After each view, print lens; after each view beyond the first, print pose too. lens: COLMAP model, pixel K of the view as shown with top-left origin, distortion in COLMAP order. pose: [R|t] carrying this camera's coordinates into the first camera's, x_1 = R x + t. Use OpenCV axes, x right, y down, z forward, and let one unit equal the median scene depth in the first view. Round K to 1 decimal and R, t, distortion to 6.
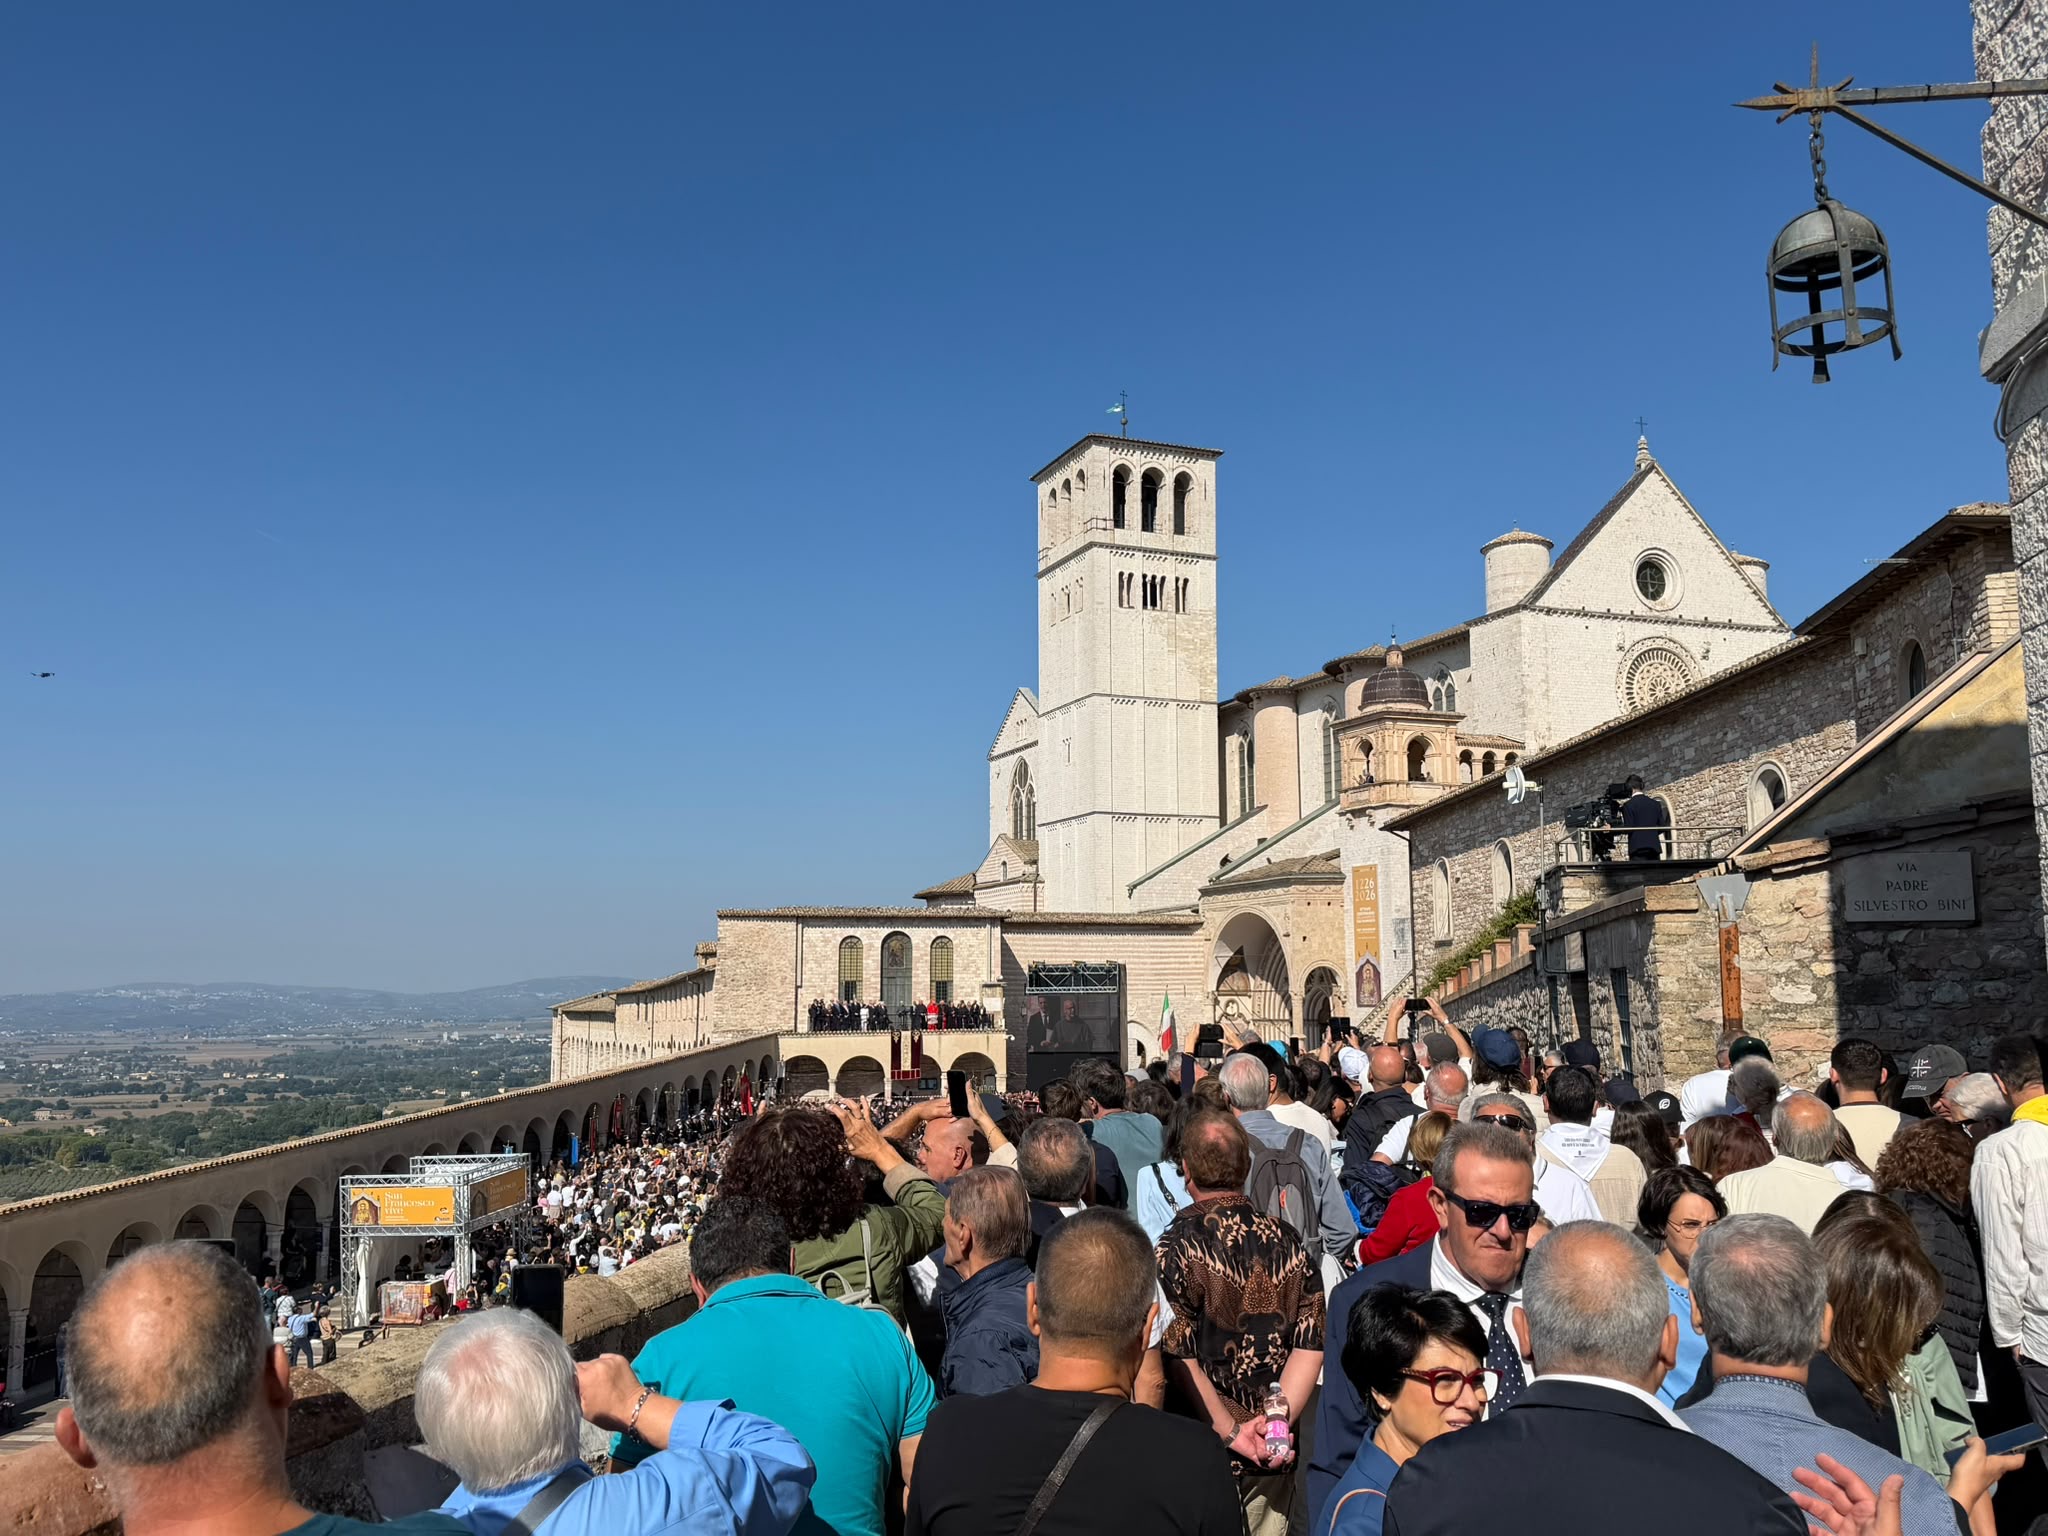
lens RADIAL K [[1659.7, 0, 1032.1], [0, 1659.7, 780.2], [0, 0, 1]] dist [0.127852, -0.205542]
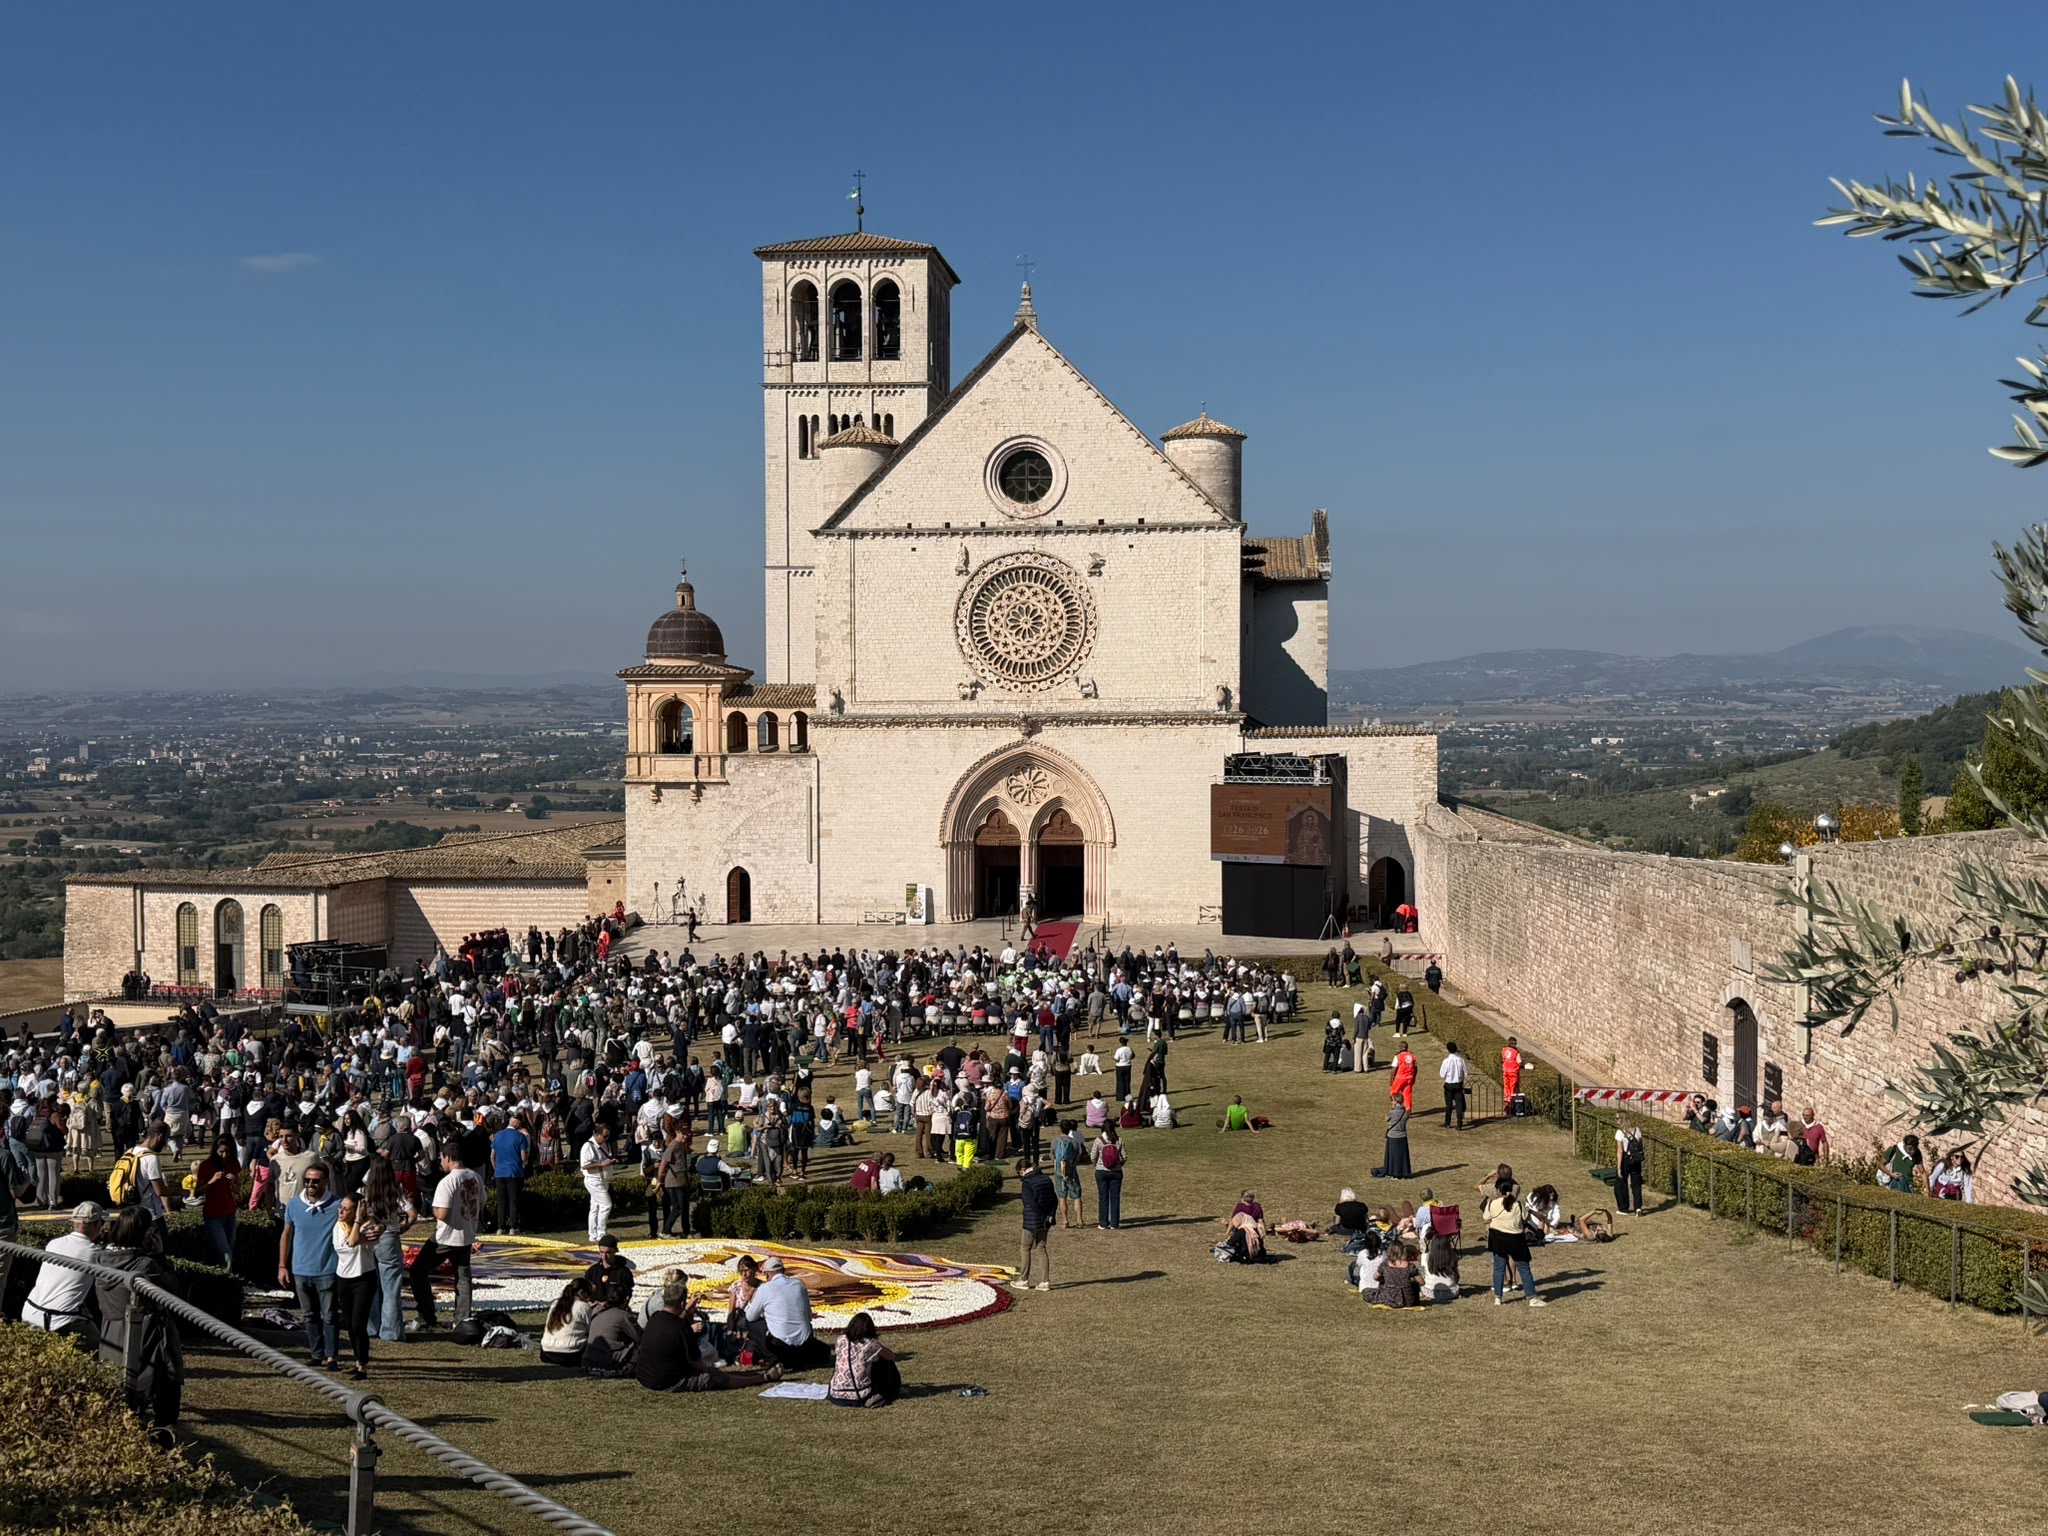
lens RADIAL K [[2255.1, 0, 1016.7], [0, 2255.1, 780.6], [0, 0, 1]] dist [0.186273, -0.367282]
pose [[0.874172, 0.025745, -0.484934, 0.969549], [0.063753, 0.983867, 0.167158, -0.171890], [0.481414, -0.177040, 0.858427, 0.076862]]
